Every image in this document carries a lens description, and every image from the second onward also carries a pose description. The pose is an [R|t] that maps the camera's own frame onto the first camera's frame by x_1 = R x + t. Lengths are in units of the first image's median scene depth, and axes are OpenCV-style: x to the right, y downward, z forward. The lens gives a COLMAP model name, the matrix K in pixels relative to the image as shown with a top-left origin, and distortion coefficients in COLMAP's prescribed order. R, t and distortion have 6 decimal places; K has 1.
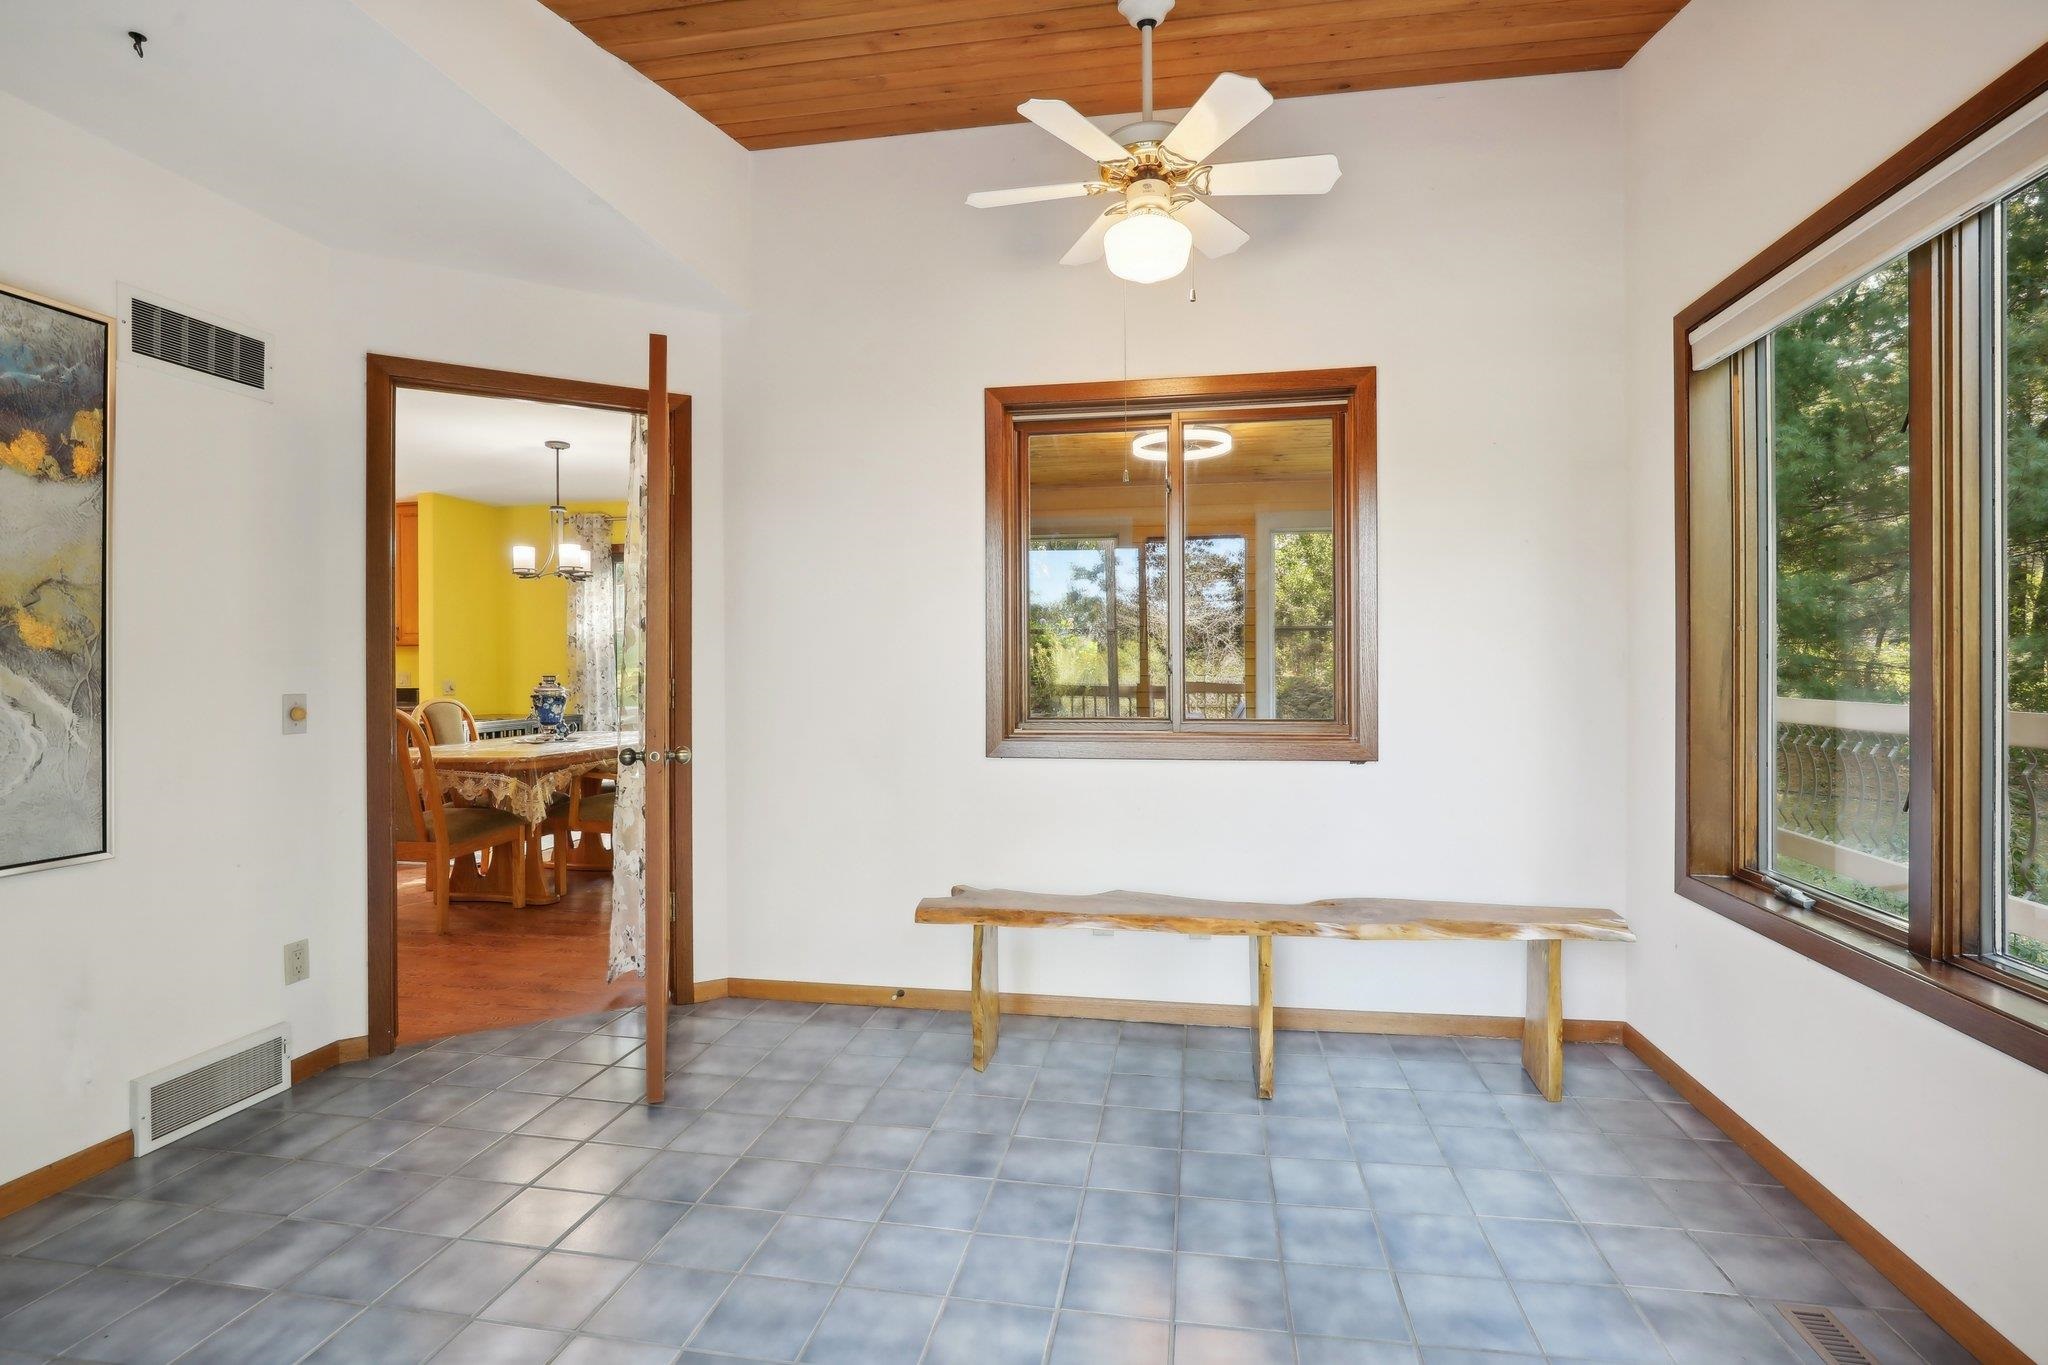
lens RADIAL K [[953.7, 0, 1028.4], [0, 953.7, 671.2], [0, 0, 1]] dist [-0.014351, 0.002507]
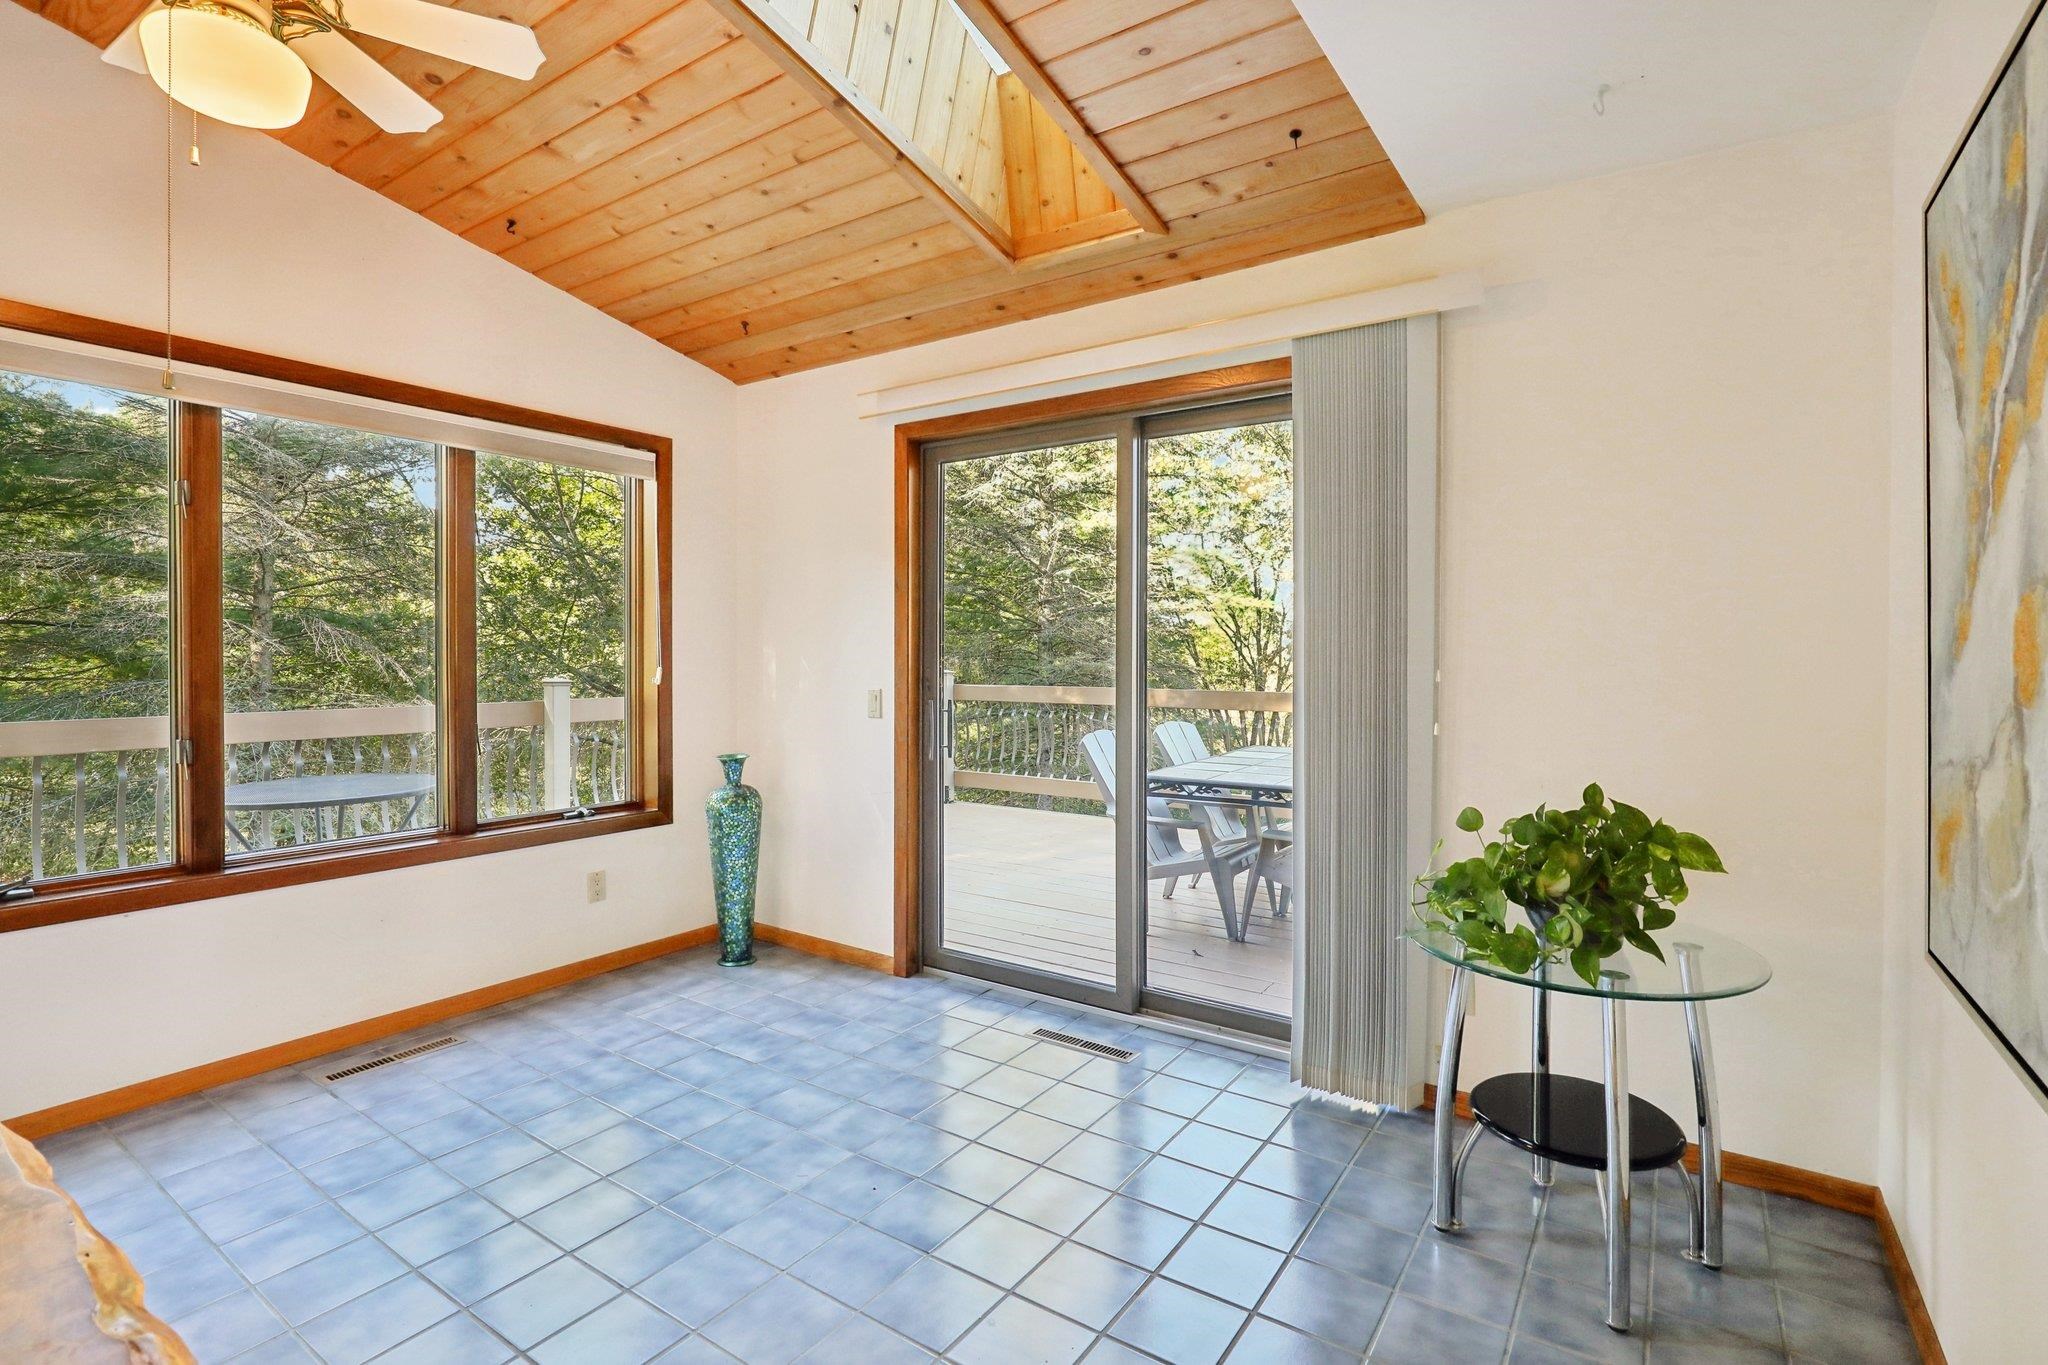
lens RADIAL K [[953.7, 0, 1027.4], [0, 953.7, 673.4], [0, 0, 1]] dist [-0.014351, 0.002507]
pose [[-0.915199, -0.004580, 0.402976, -0.833579], [0.001090, 0.999904, 0.013840, -0.041114], [-0.403001, 0.013106, -0.915106, 1.763450]]
